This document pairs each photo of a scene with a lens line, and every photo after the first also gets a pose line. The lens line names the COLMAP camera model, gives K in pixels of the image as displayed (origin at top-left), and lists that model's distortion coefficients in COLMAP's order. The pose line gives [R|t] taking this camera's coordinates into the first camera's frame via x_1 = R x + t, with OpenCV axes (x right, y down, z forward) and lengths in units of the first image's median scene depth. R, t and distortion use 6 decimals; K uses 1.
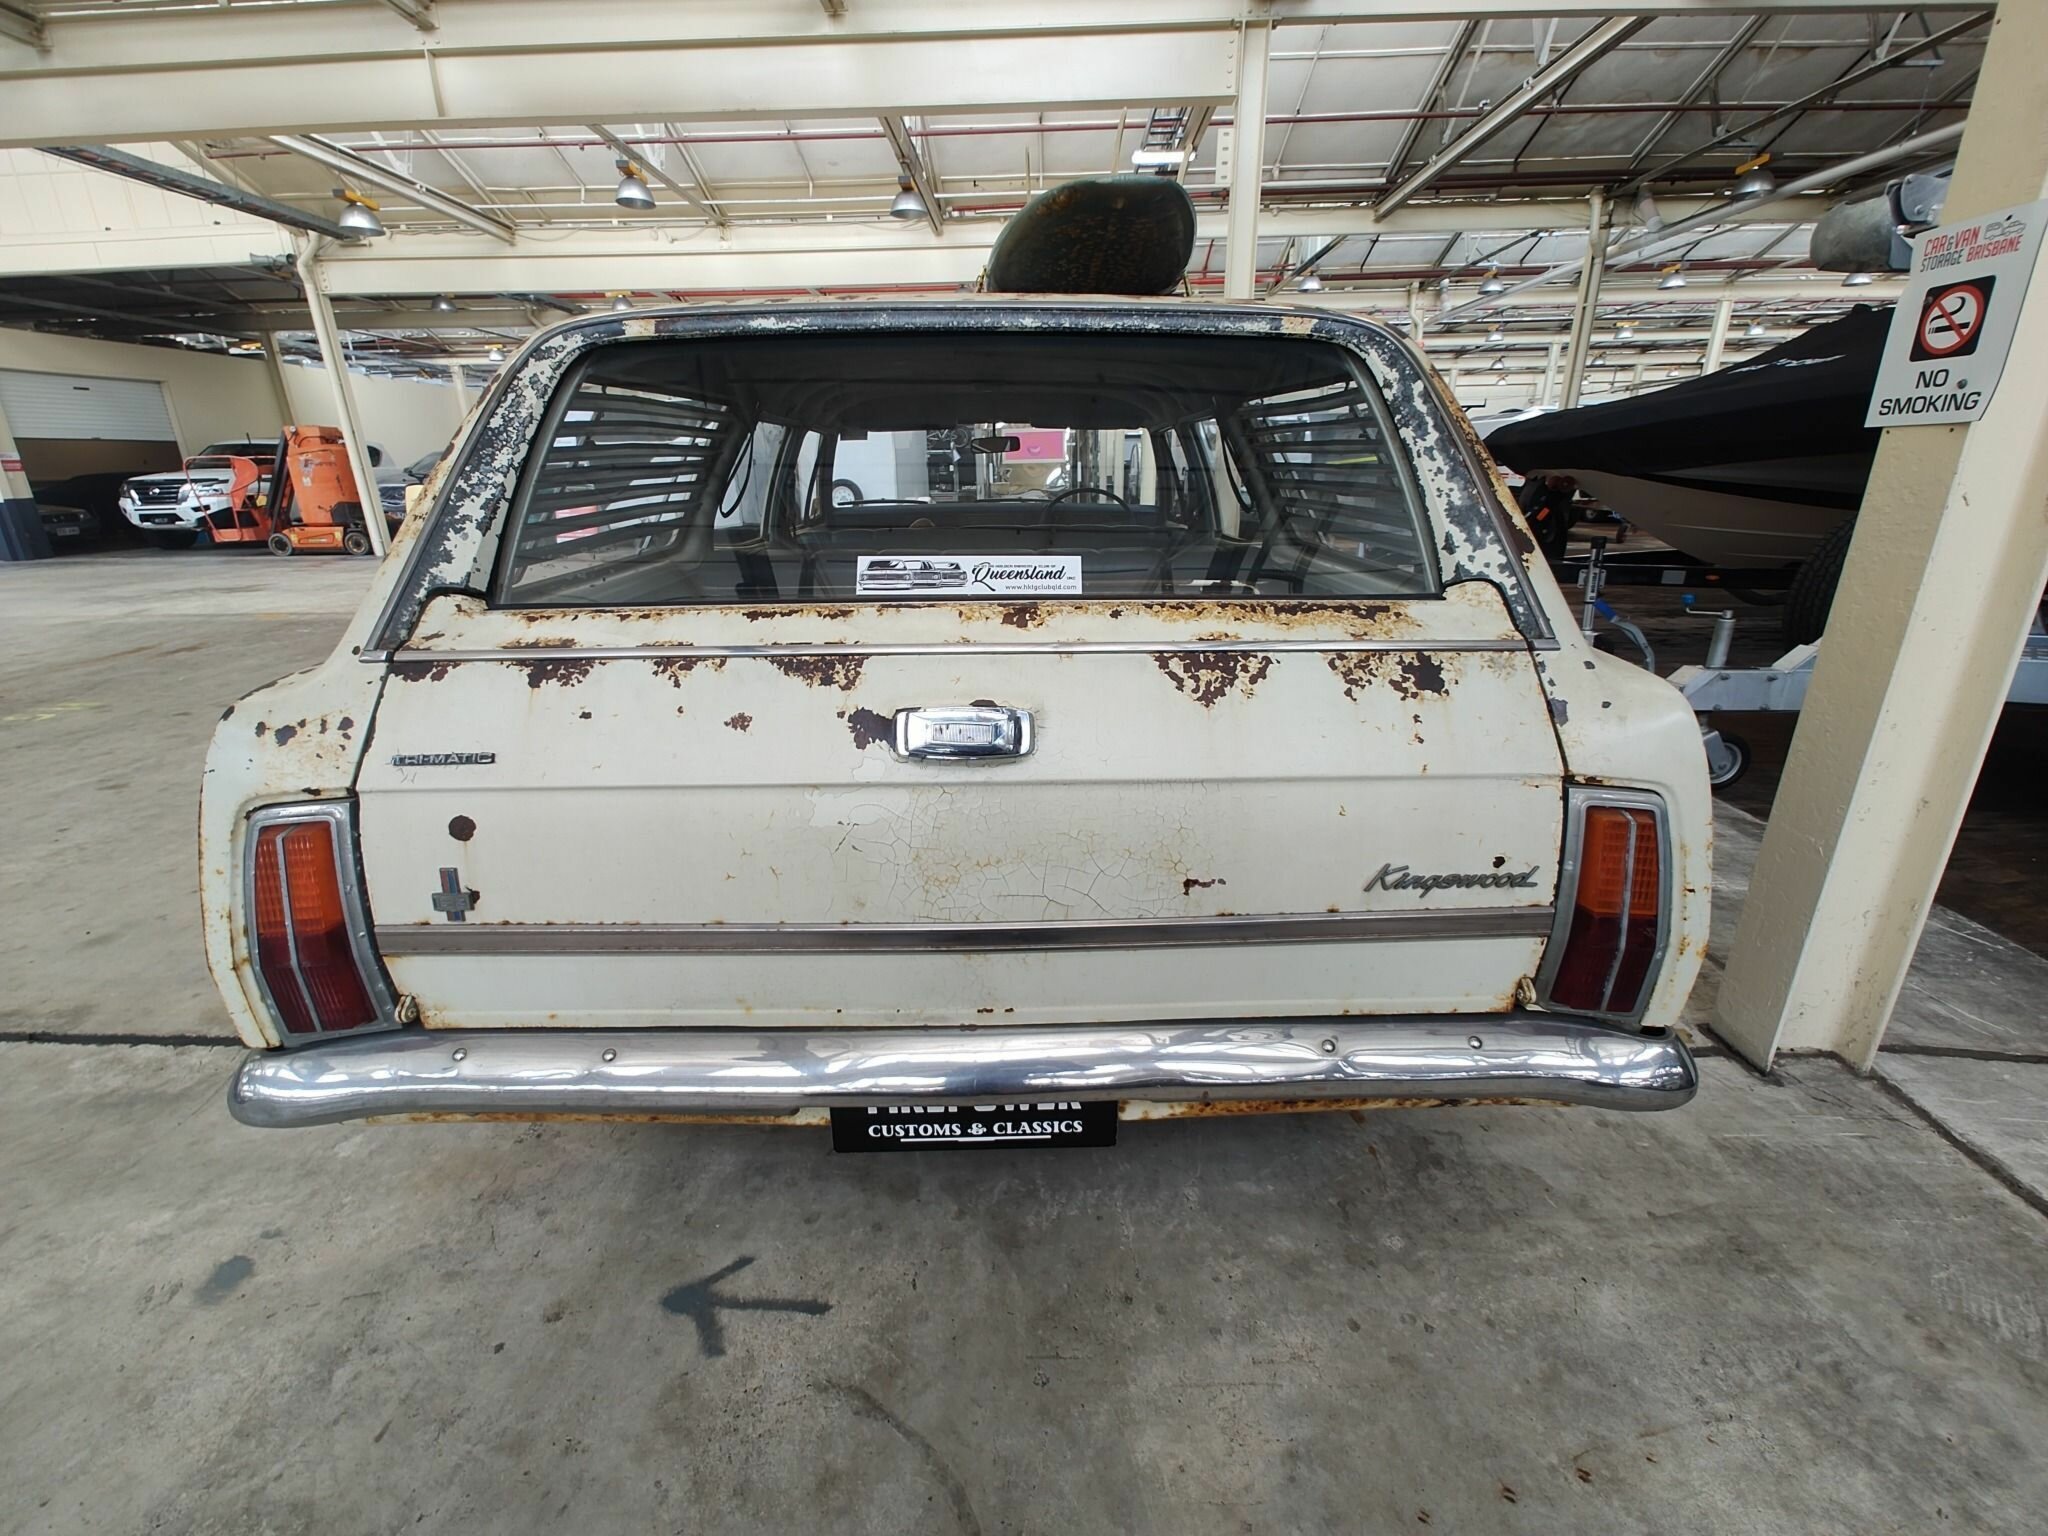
lens RADIAL K [[866.4, 0, 1024.0], [0, 866.4, 768.0], [0, 0, 1]] dist [-0.030174, 0.031990]
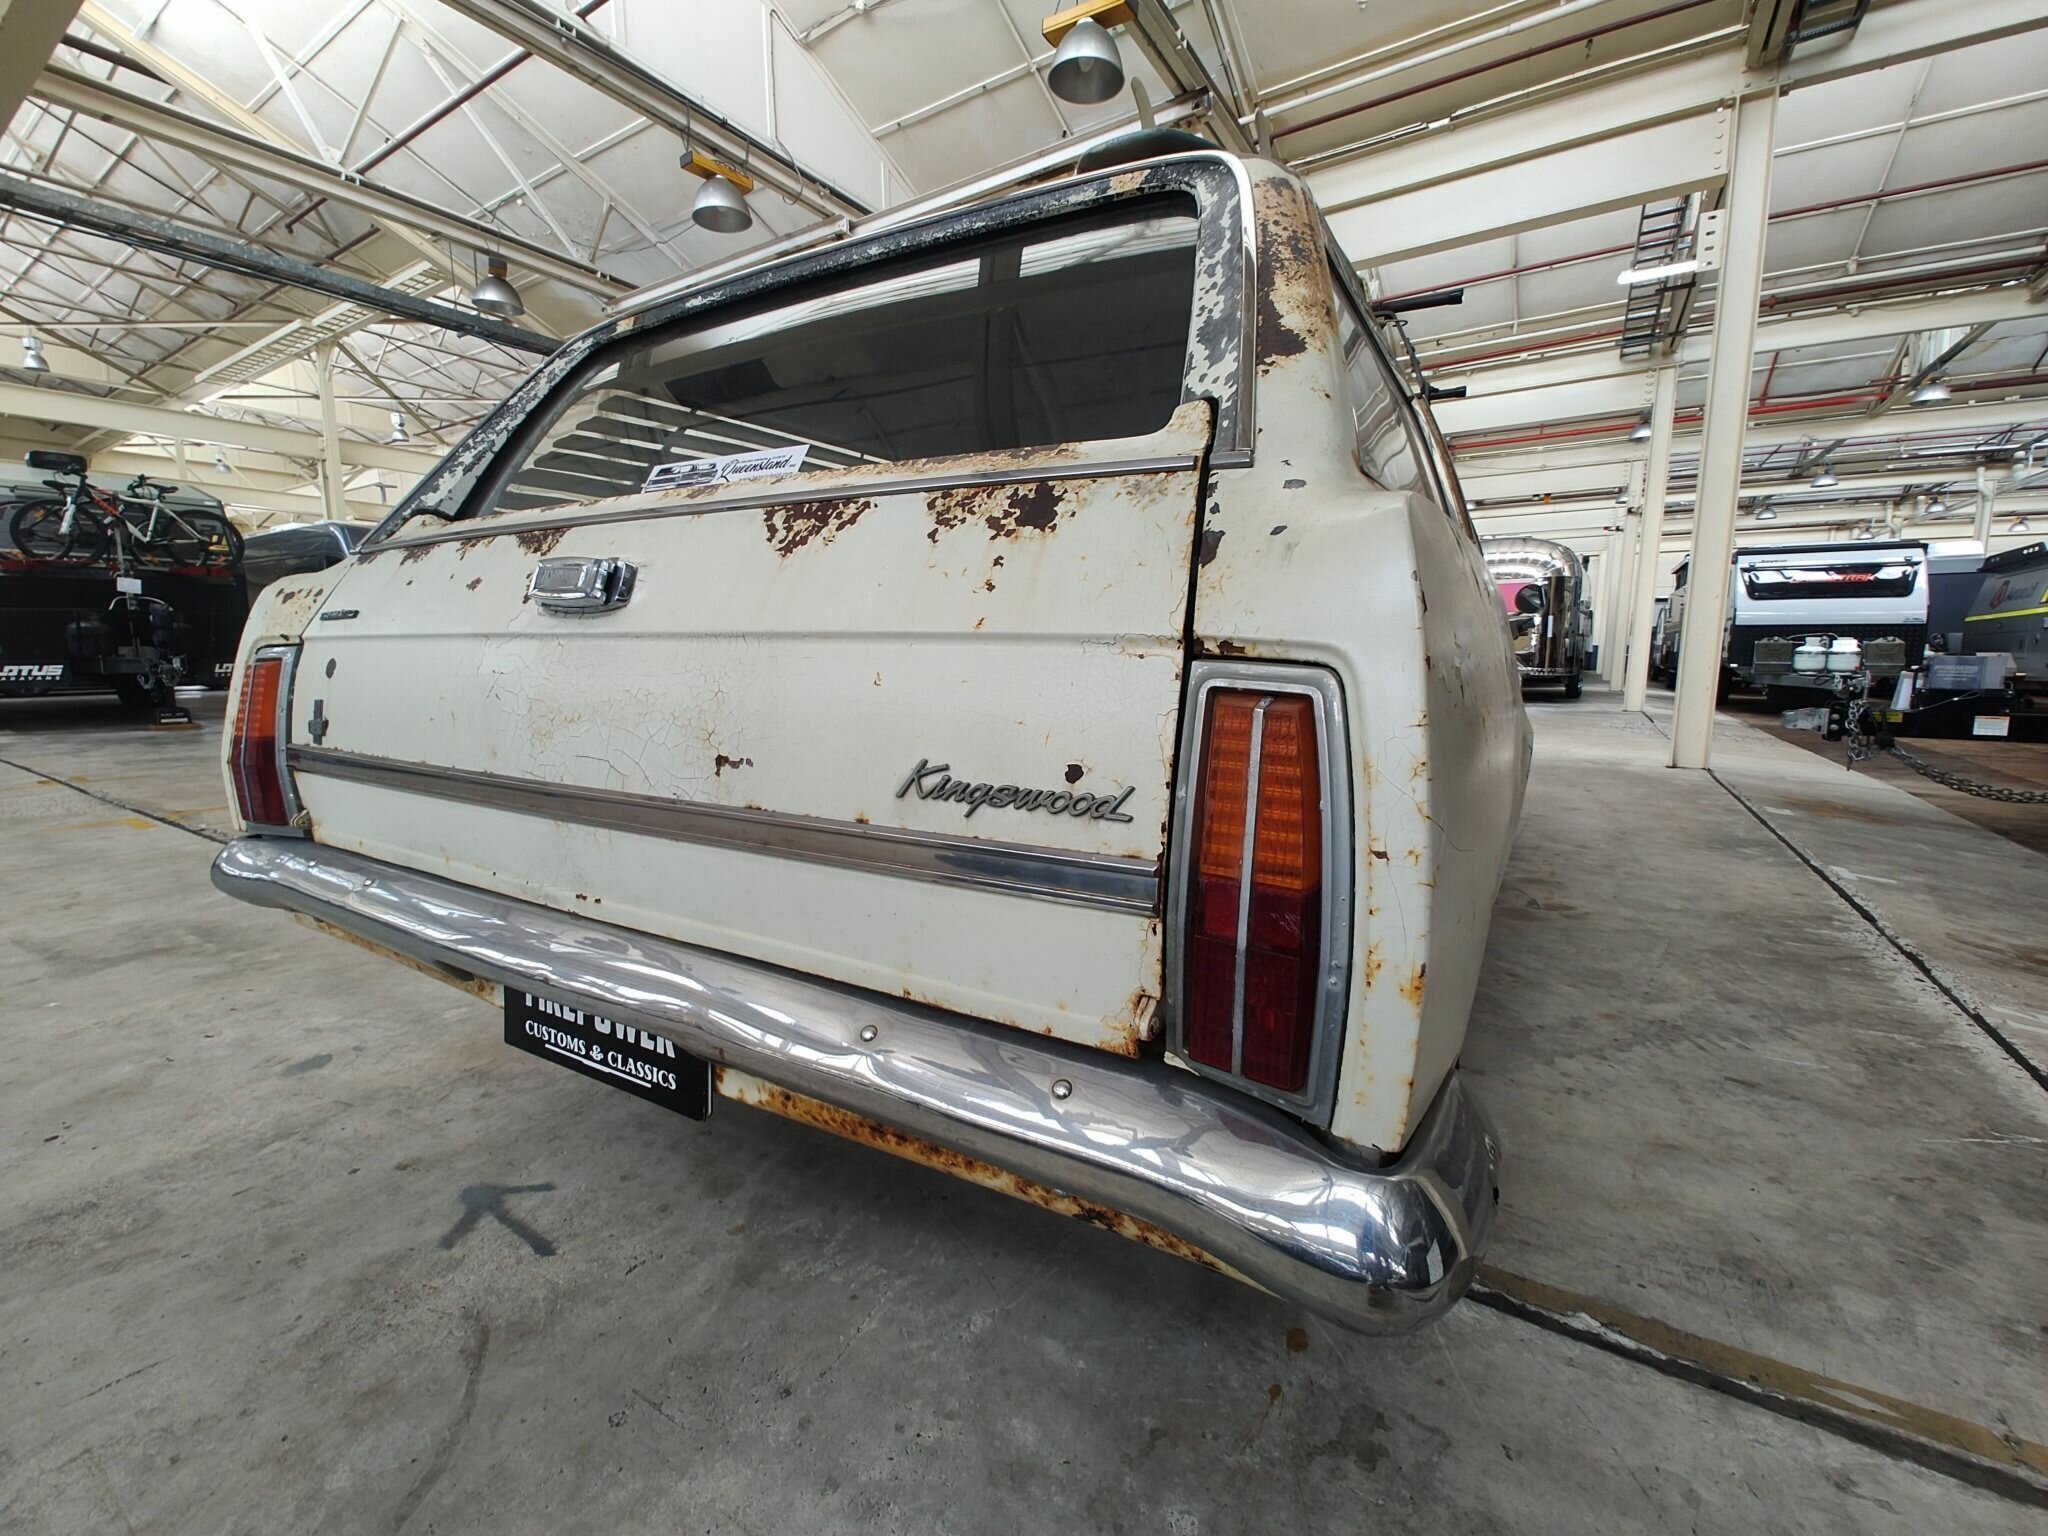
lens RADIAL K [[856.9, 0, 1011.7], [0, 856.9, 762.3], [0, 0, 1]] dist [0.000922, -0.000148]
pose [[0.853920, 0.083518, -0.513659, 0.797111], [-0.181913, 0.972674, -0.144266, 0.191030], [0.487574, 0.216633, 0.845779, 0.428438]]
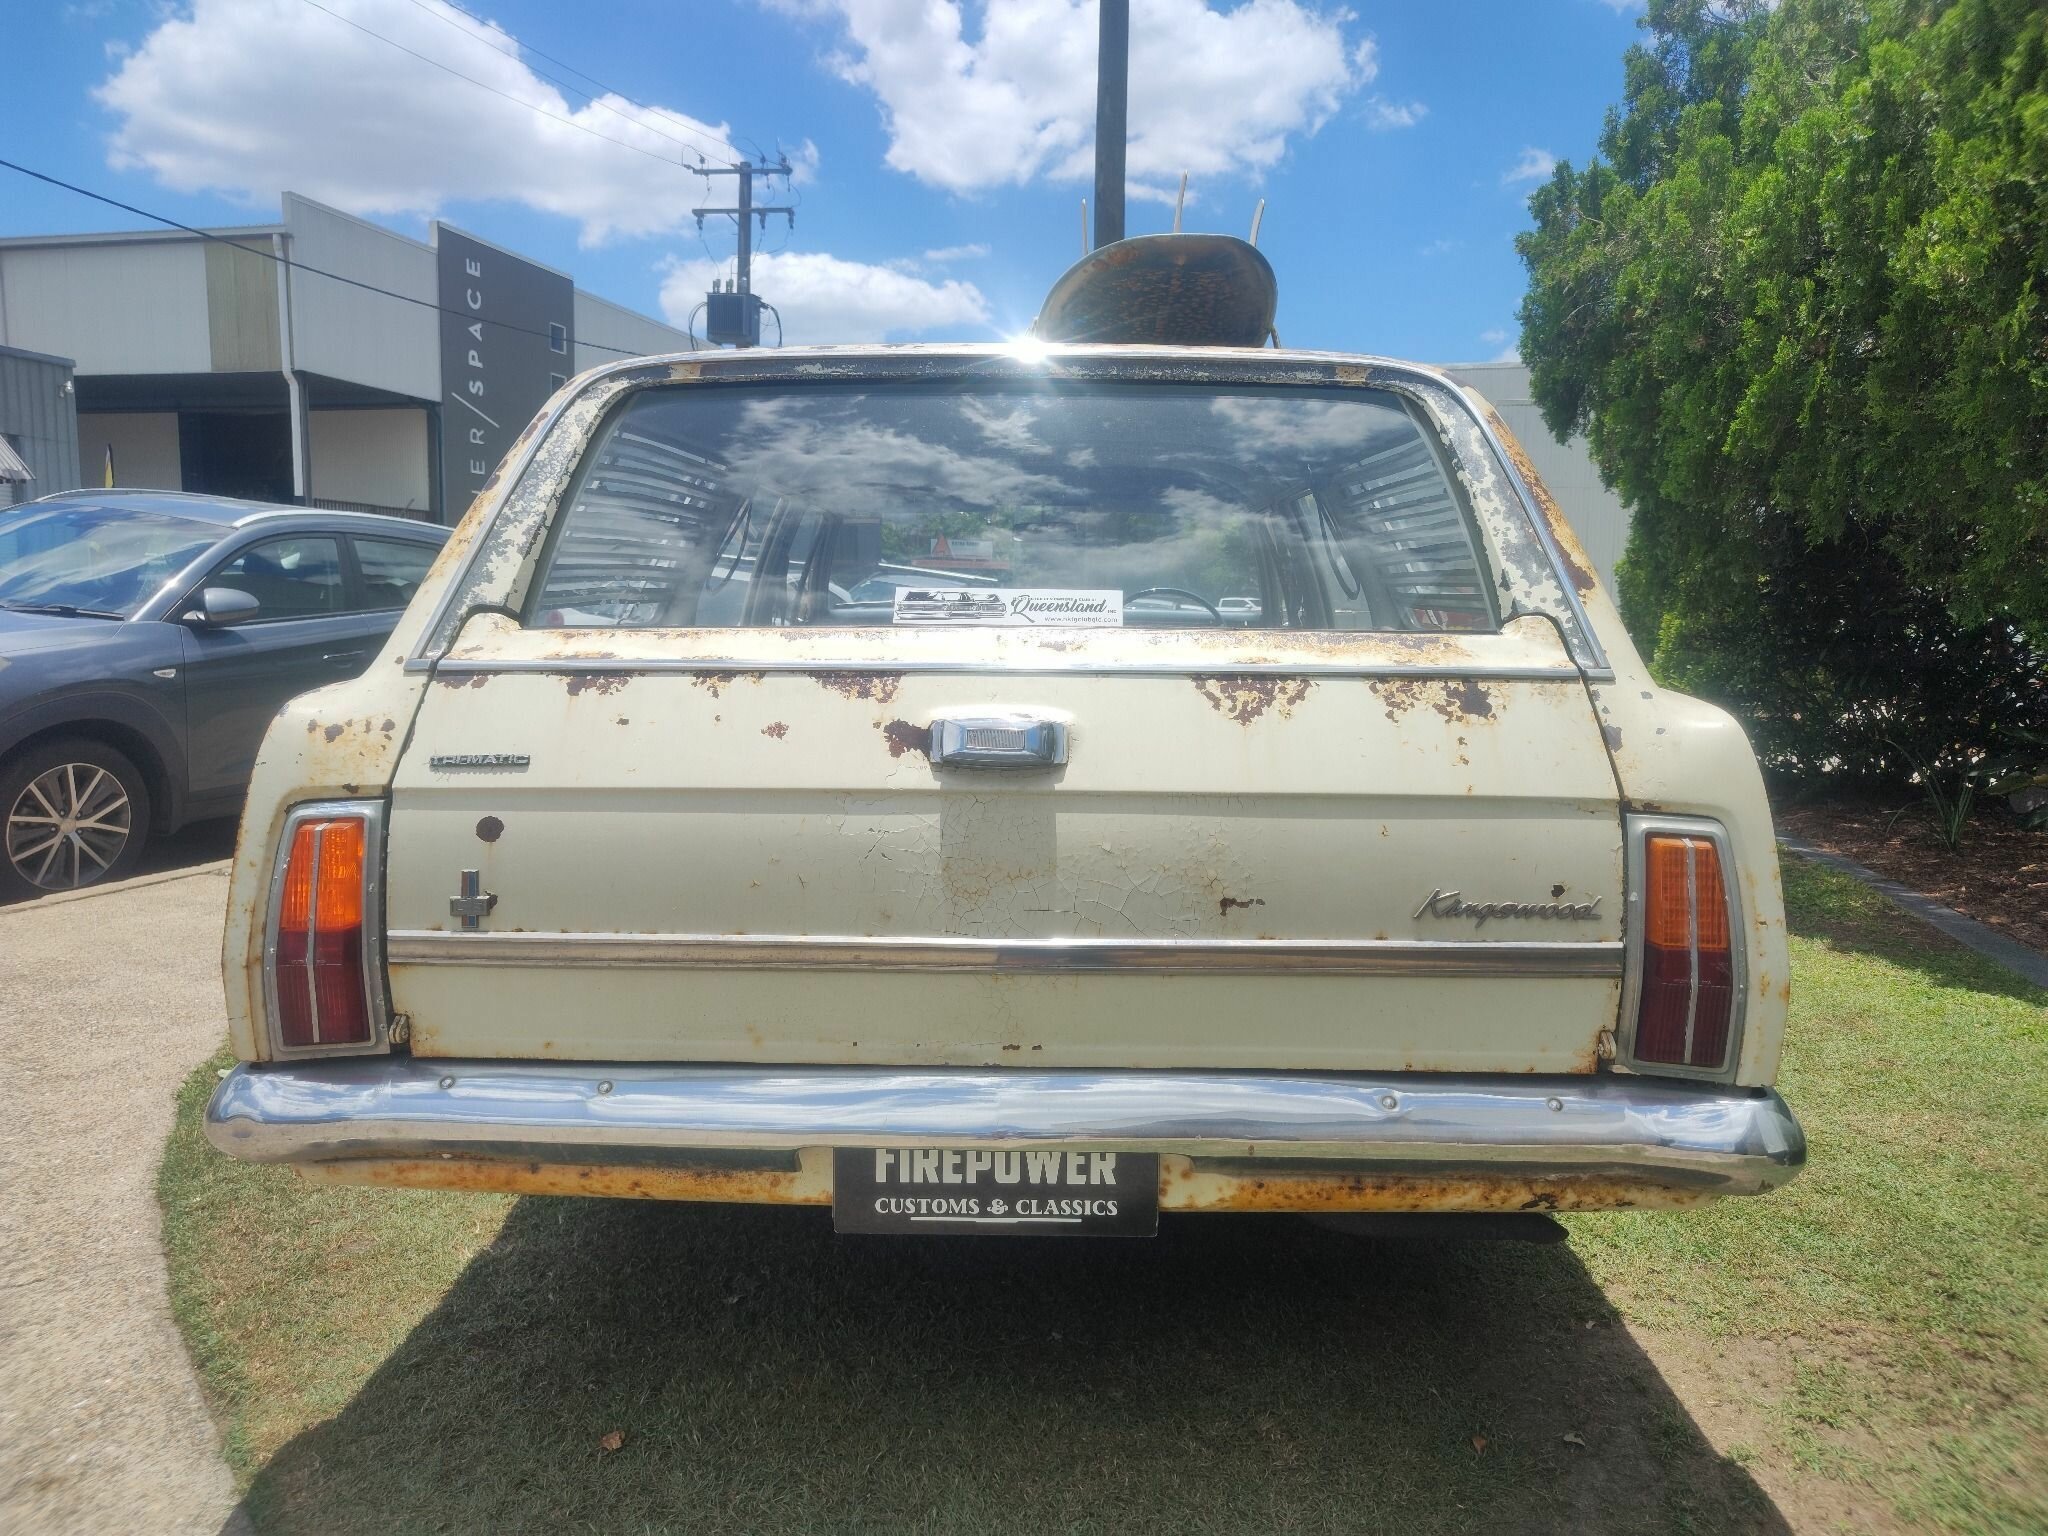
lens RADIAL K [[1358.3, 0, 1030.3], [0, 1358.3, 739.7], [0, 0, 1]] dist [0.037664, -0.087487]
pose [[0.998938, 0.017688, -0.042537, 0.031937], [-0.026662, 0.974978, -0.220696, 0.280309], [0.037568, 0.221595, 0.974415, -0.496581]]
